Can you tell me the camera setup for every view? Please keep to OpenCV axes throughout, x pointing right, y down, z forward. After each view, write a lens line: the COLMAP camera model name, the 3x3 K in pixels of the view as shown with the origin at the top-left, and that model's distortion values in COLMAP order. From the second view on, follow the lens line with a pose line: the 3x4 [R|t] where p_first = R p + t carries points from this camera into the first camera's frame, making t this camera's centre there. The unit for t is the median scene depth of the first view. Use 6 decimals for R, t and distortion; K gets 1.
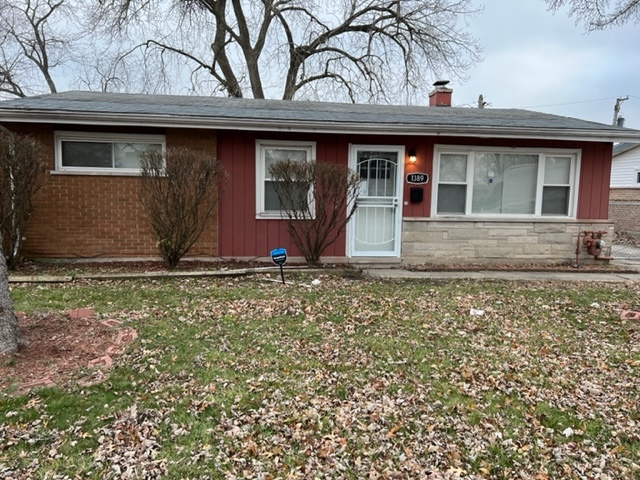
lens RADIAL K [[487.4, 0, 320.0], [0, 487.4, 240.0], [0, 0, 1]] dist [0.075877, -0.087403]
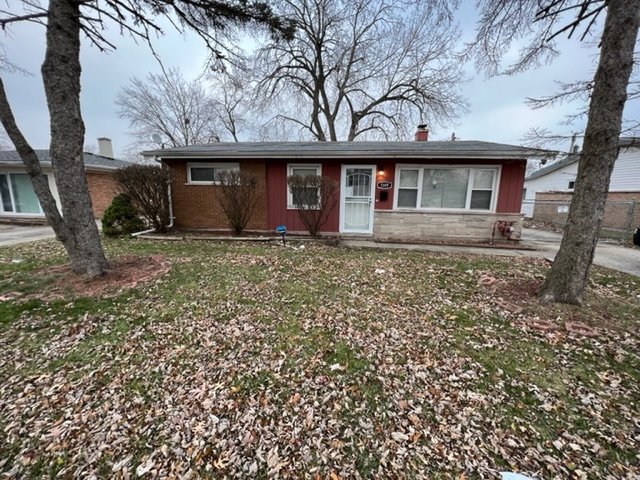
lens RADIAL K [[260.0, 0, 320.0], [0, 260.0, 240.0], [0, 0, 1]] dist [-0.002444, -0.000118]
pose [[0.969153, 0.041877, -0.242877, 0.206267], [-0.024434, 0.996930, 0.074392, -0.004513], [0.245247, -0.066163, 0.967200, 0.106093]]
